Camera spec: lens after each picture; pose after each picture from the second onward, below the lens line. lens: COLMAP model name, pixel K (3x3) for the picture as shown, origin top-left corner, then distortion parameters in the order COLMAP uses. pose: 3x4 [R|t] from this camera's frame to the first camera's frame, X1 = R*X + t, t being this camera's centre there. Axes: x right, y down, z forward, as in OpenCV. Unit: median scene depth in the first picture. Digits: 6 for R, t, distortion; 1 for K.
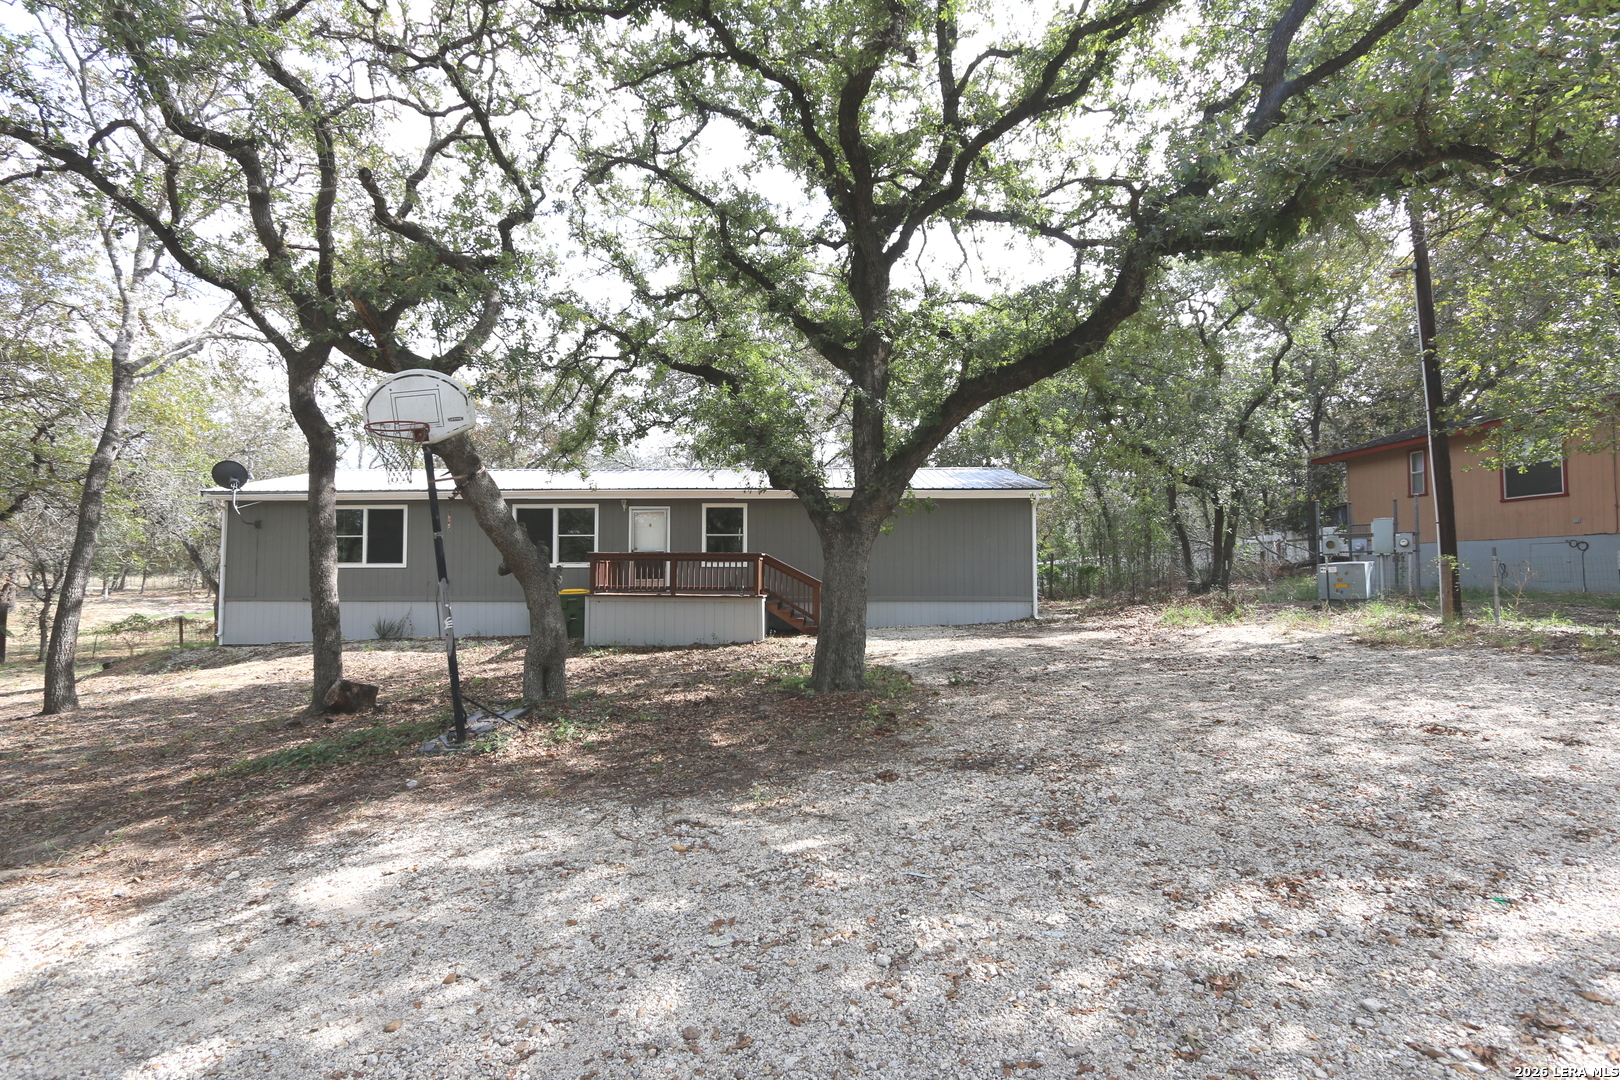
lens RADIAL K [[737.4, 0, 804.7], [0, 737.4, 546.0], [0, 0, 1]] dist [-0.015518, 0.000425]
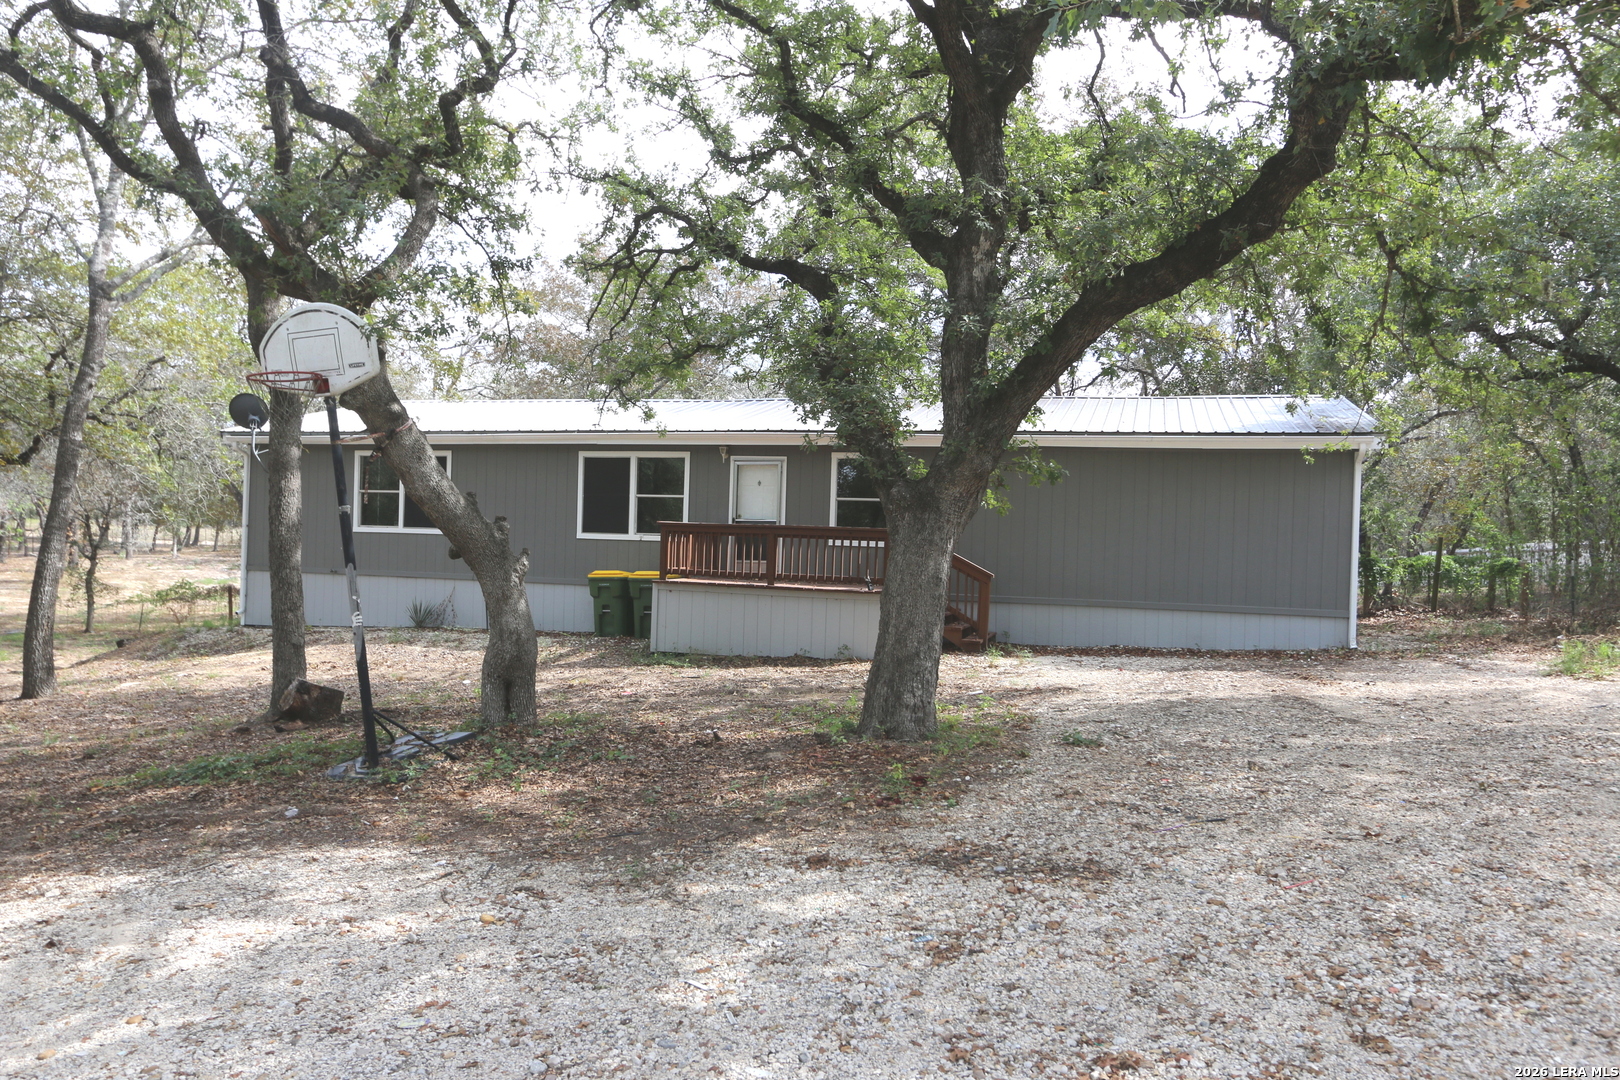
lens RADIAL K [[1135.1, 0, 806.1], [0, 1135.1, 547.6], [0, 0, 1]] dist [-0.004237, 0.002554]
pose [[0.963028, 0.031535, -0.267551, 0.162984], [-0.021097, 0.998903, 0.041798, -0.018178], [0.268576, -0.034608, 0.962637, -0.029139]]
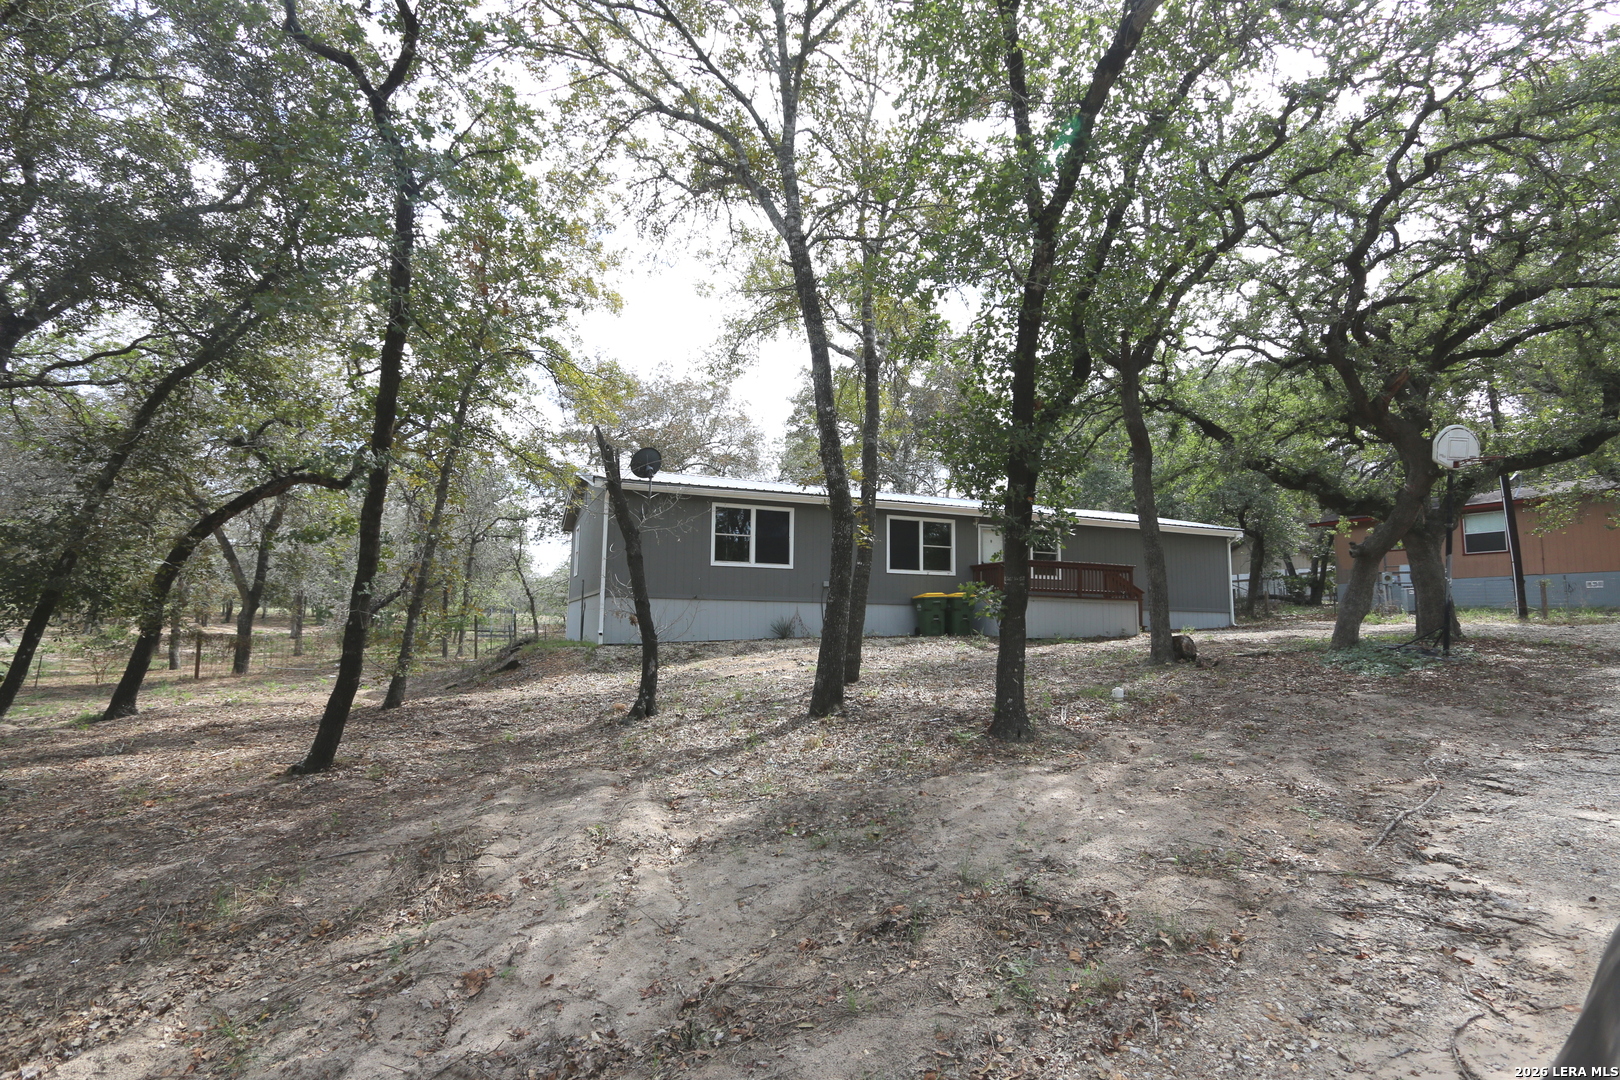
lens RADIAL K [[771.4, 0, 808.0], [0, 771.4, 546.7], [0, 0, 1]] dist [-0.015445, 0.001839]
pose [[0.917028, 0.054291, 0.395110, -1.275726], [-0.027660, 0.996964, -0.072792, 0.102178], [-0.397862, 0.055823, 0.915745, 0.008525]]
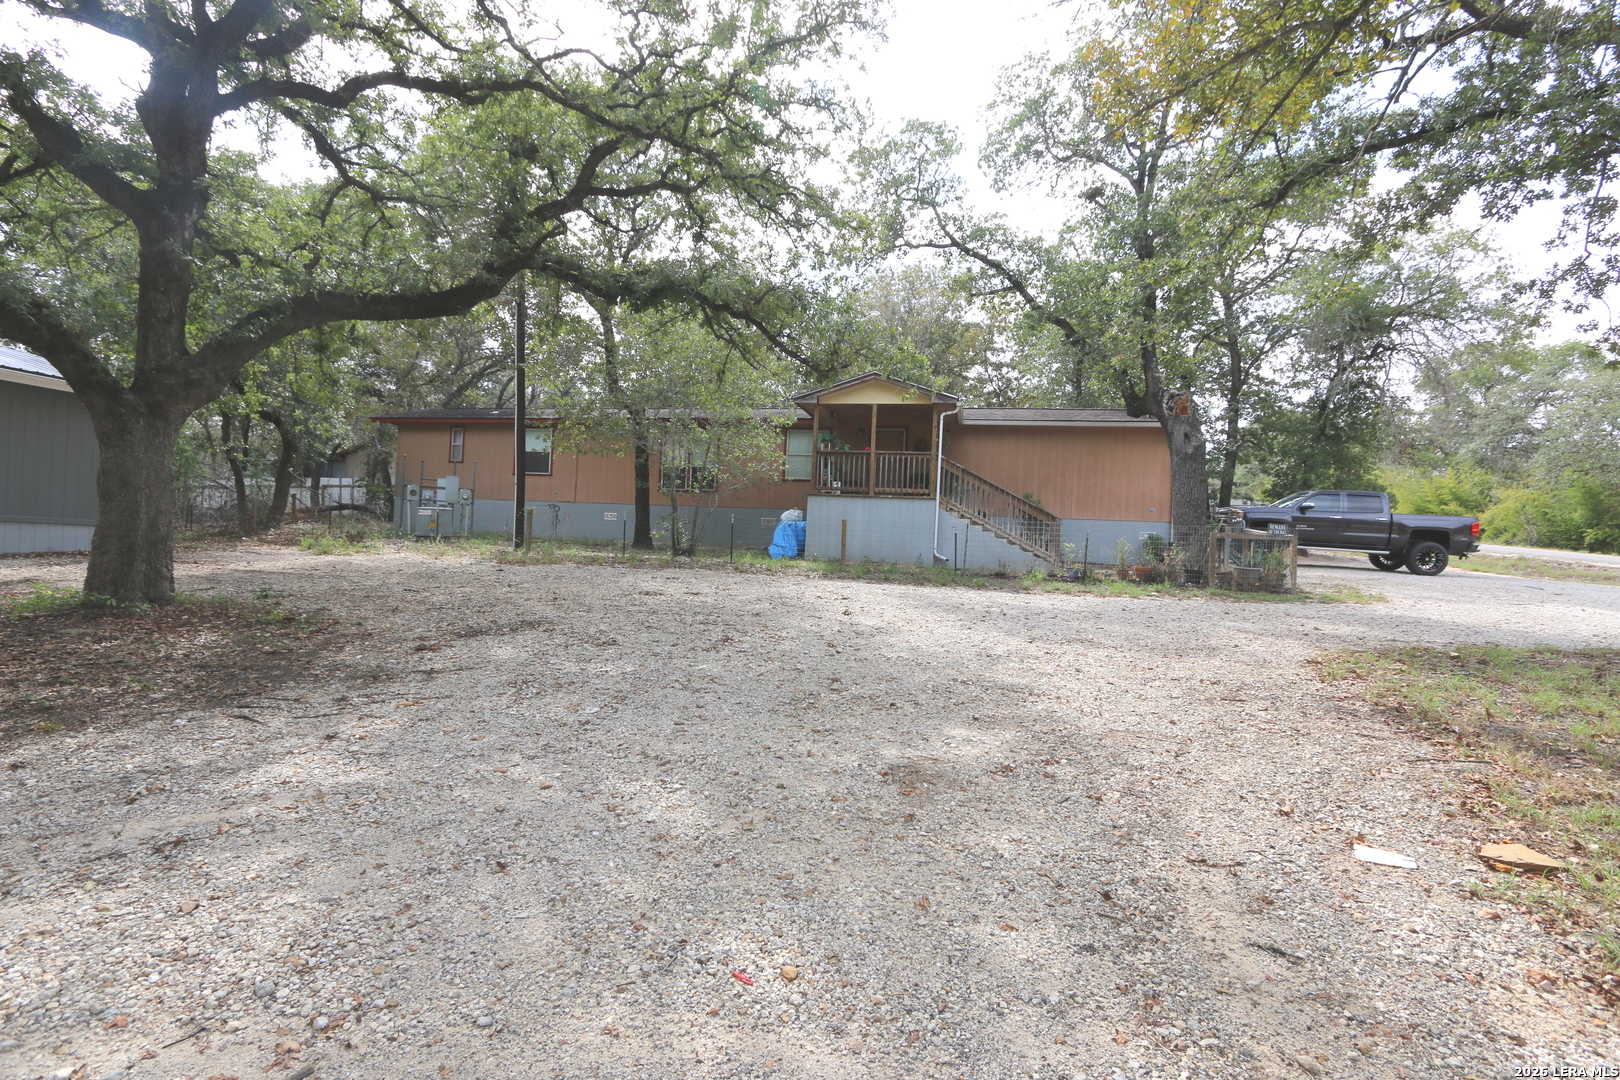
lens RADIAL K [[737.4, 0, 808.5], [0, 737.4, 552.0], [0, 0, 1]] dist [-0.017317, 0.001346]
pose [[0.254195, 0.015715, 0.967025, -0.361908], [-0.082086, 0.996611, 0.005381, 0.043818], [-0.963663, -0.080747, 0.254623, 0.056019]]
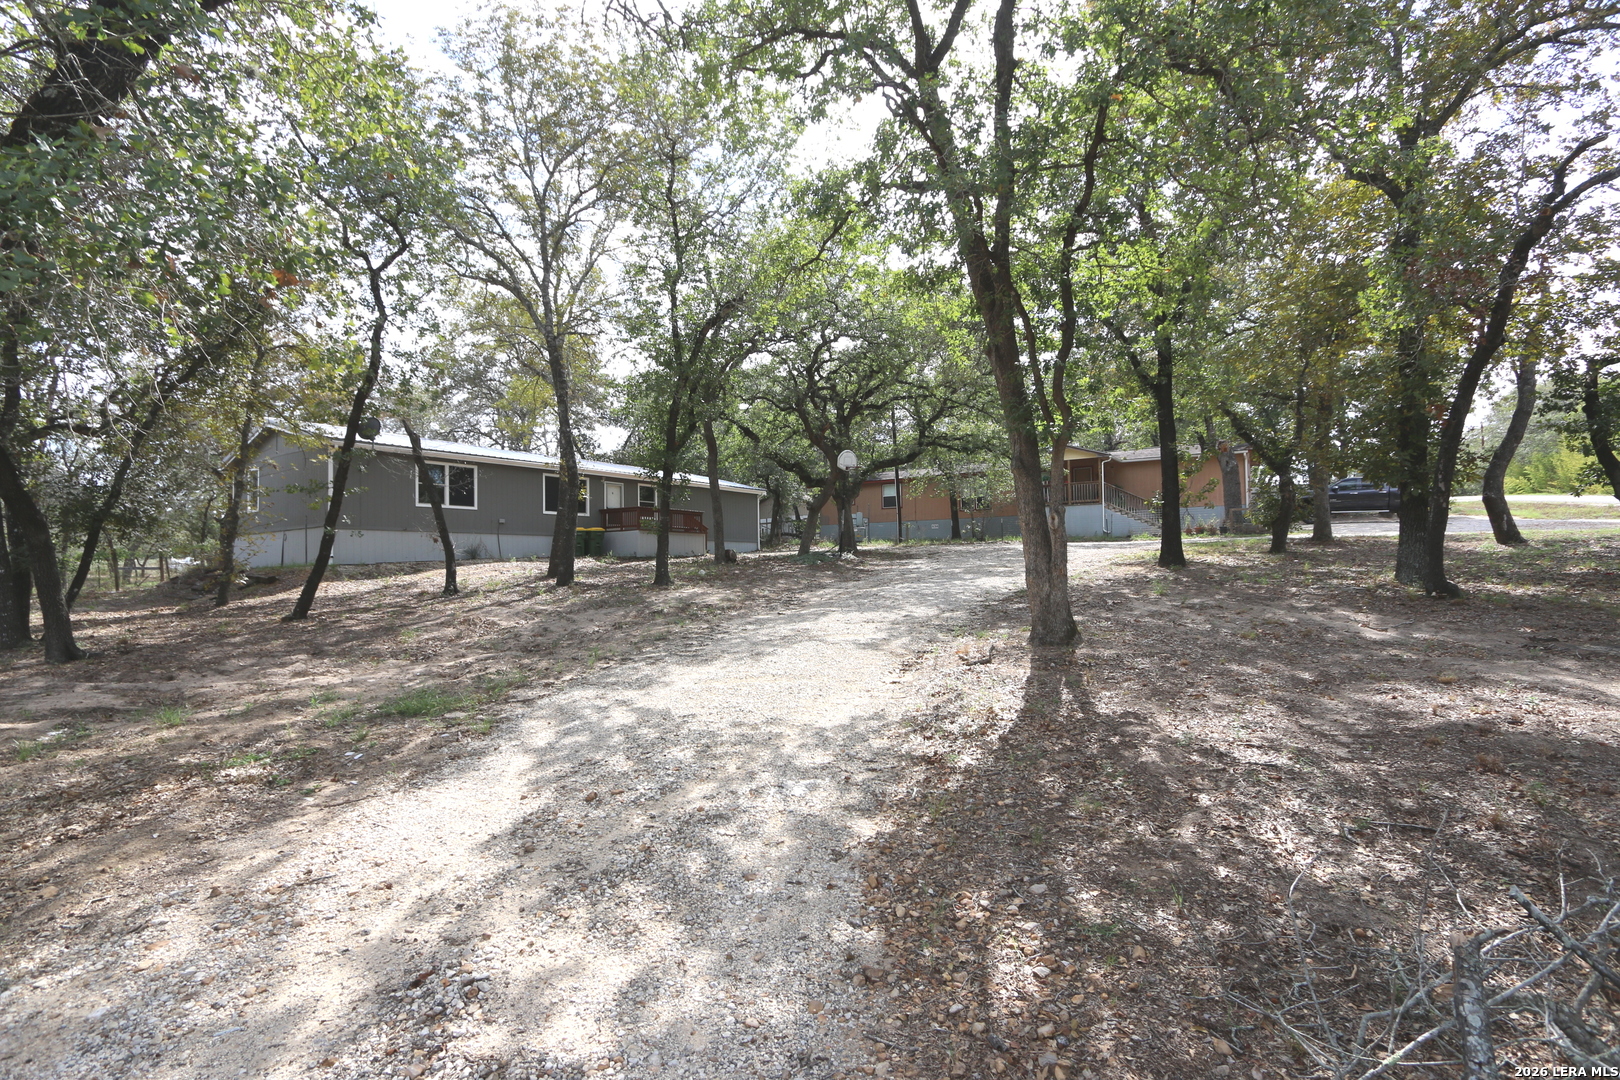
lens RADIAL K [[741.6, 0, 805.0], [0, 741.6, 554.3], [0, 0, 1]] dist [-0.011697, 0.000353]
pose [[0.571591, 0.009925, 0.820478, -1.819718], [-0.018221, 0.999834, 0.000600, 0.138296], [-0.820336, -0.015293, 0.571677, -0.459358]]
